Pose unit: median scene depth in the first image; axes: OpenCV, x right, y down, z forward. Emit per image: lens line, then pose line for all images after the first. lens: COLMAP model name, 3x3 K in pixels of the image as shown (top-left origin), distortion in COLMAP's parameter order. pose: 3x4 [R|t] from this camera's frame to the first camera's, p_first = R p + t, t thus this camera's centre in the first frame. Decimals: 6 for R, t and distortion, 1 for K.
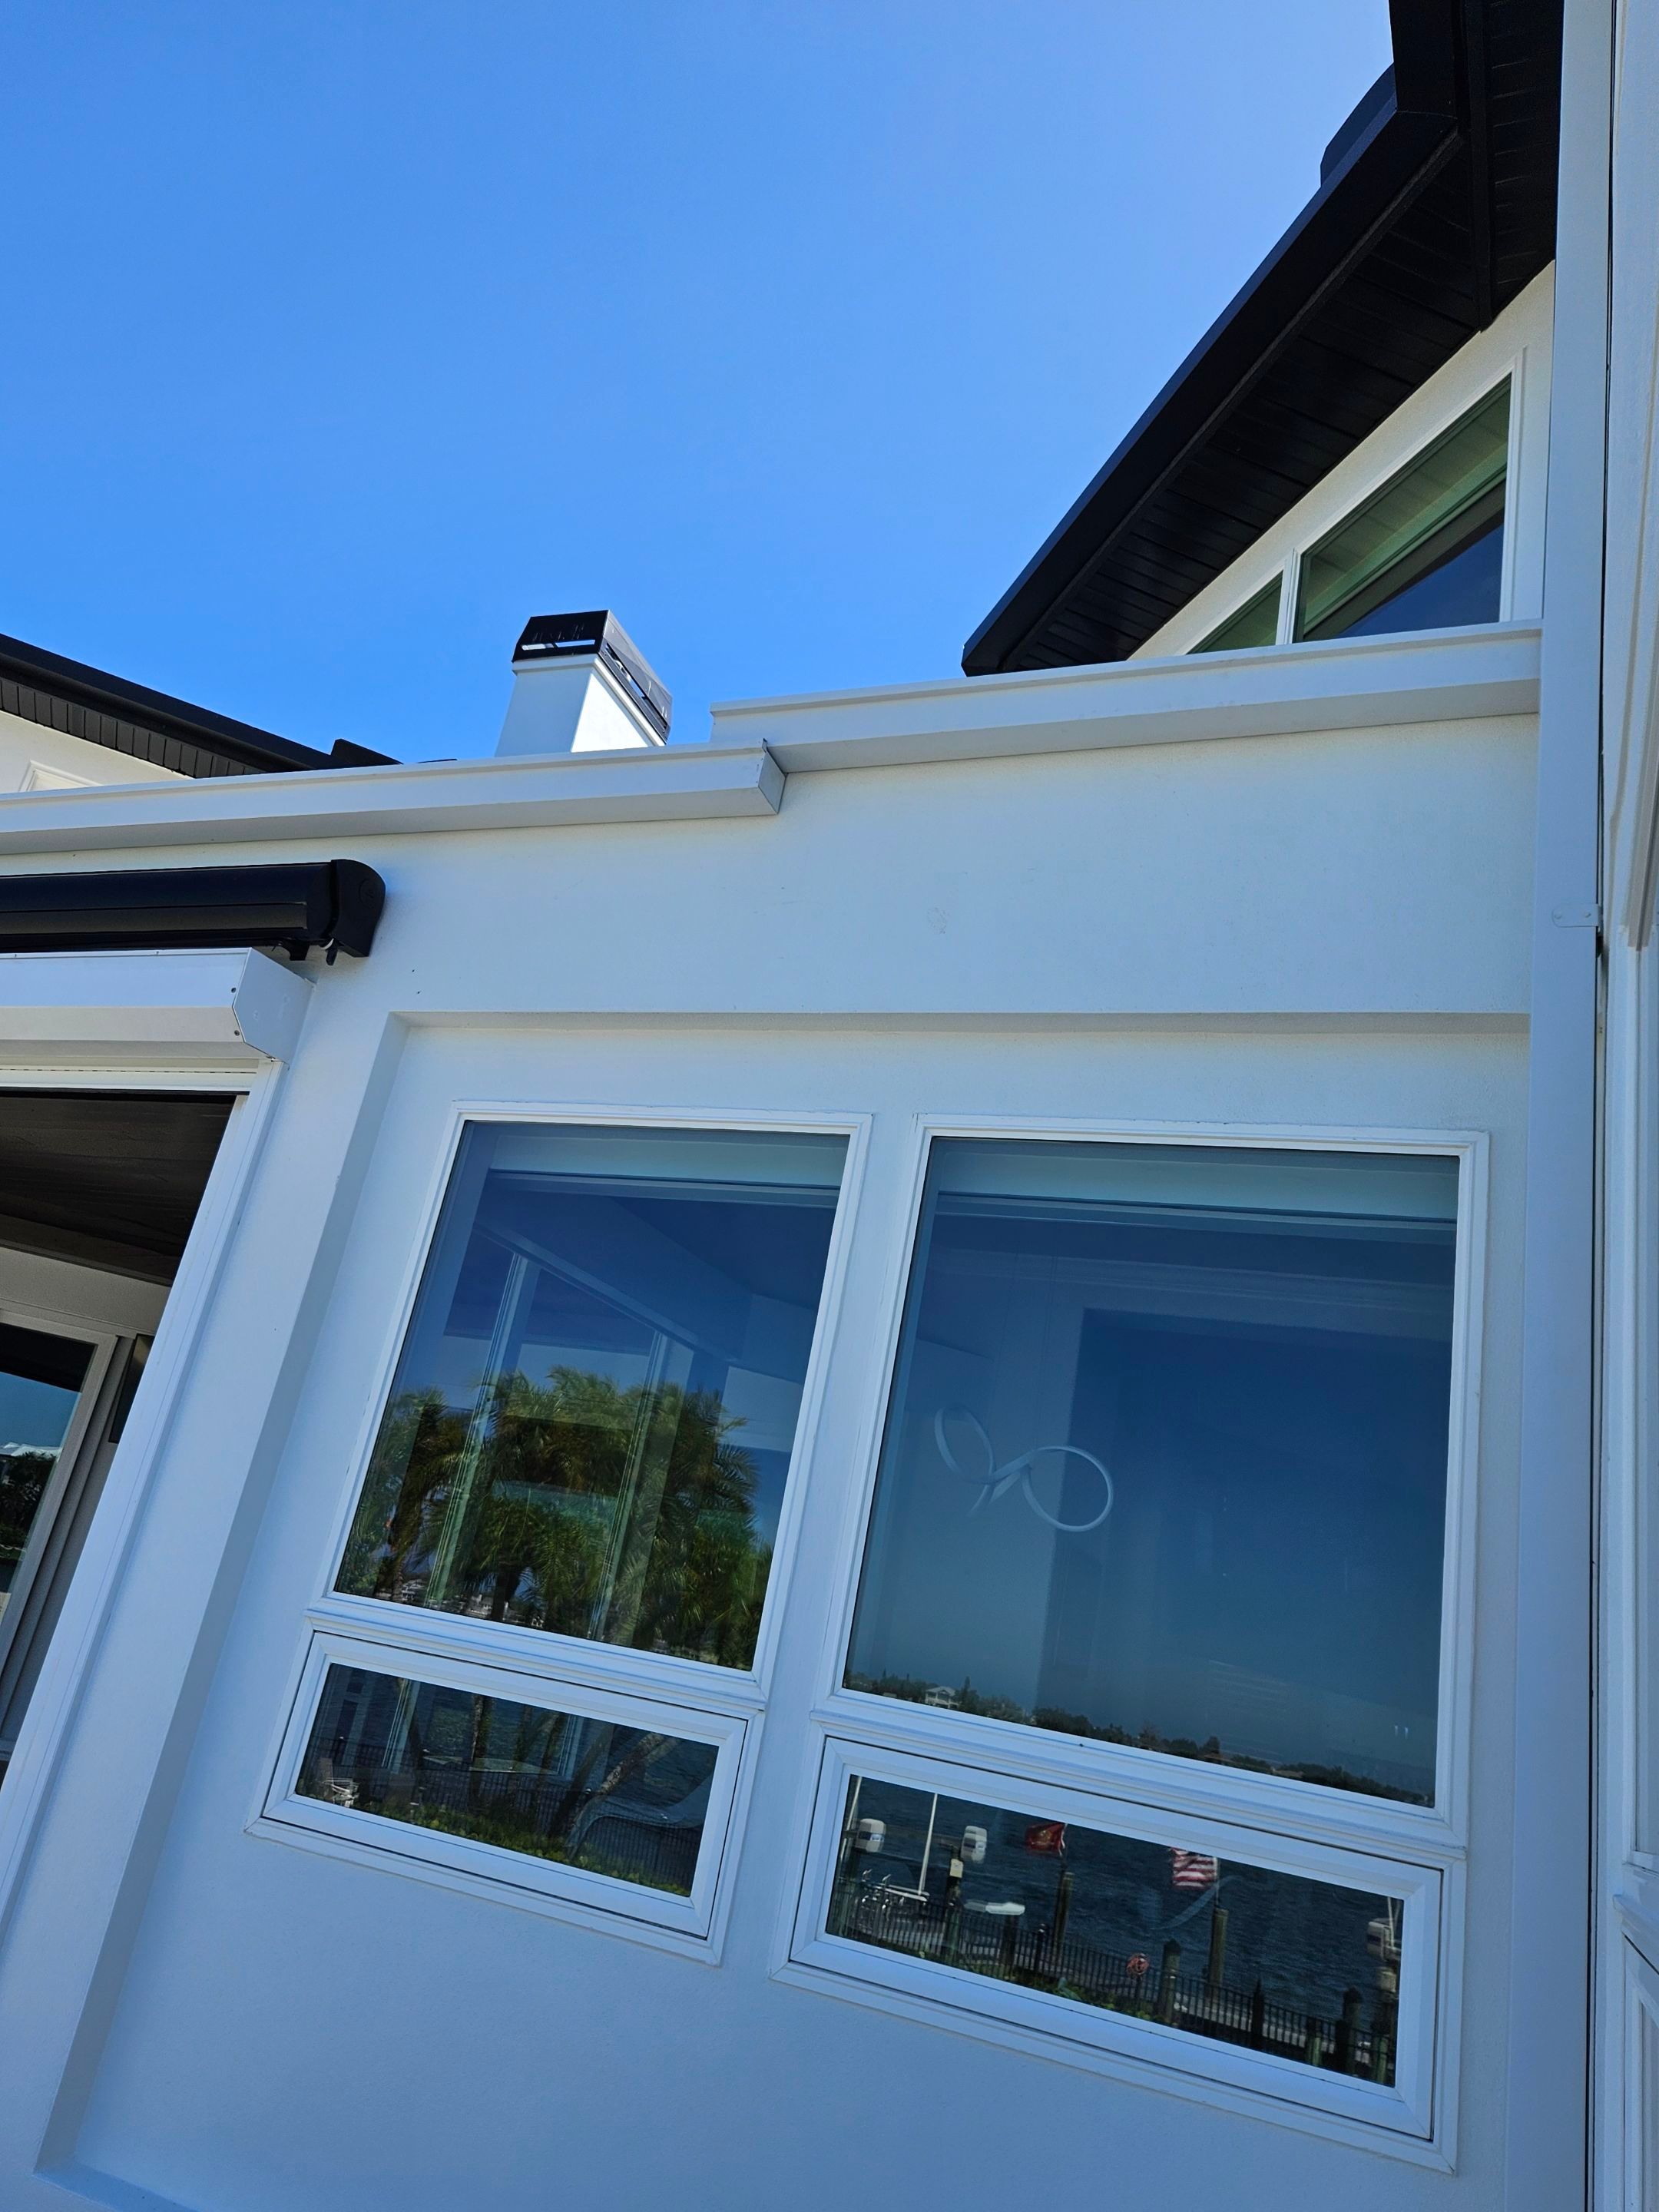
lens RADIAL K [[1553.2, 0, 818.0], [0, 1553.2, 1073.0], [0, 0, 1]] dist [0.072203, -0.057411]
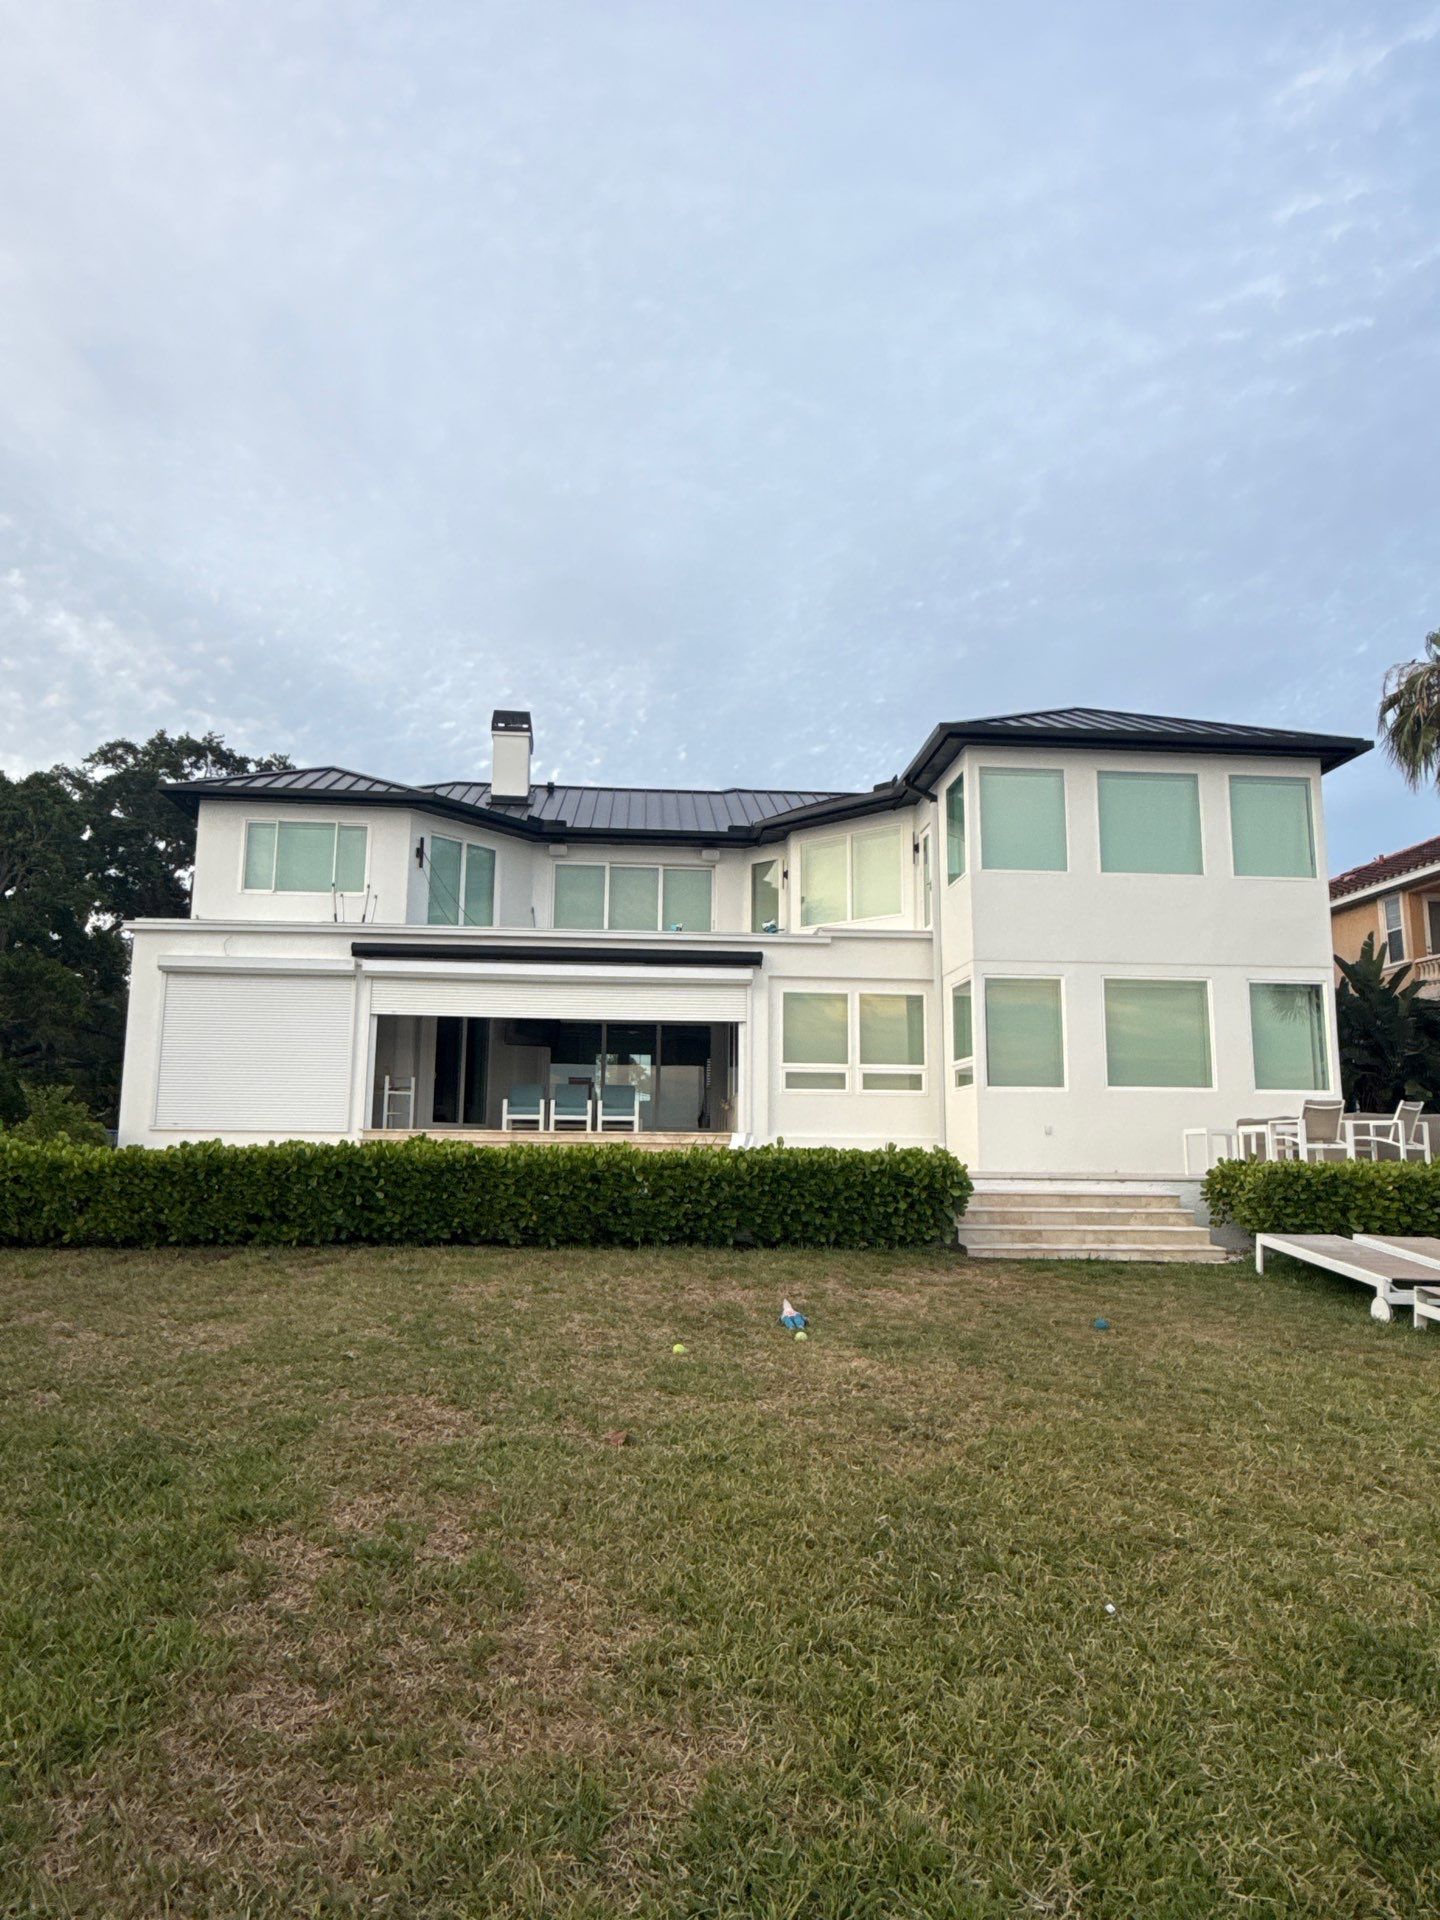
lens RADIAL K [[1348.2, 0, 710.0], [0, 1348.2, 931.3], [0, 0, 1]] dist [0.072203, -0.057411]
pose [[0.883068, -0.088549, 0.460815, -3.803050], [-0.017590, 0.975097, 0.221080, -1.824705], [-0.468915, -0.203334, 0.859519, -4.543124]]
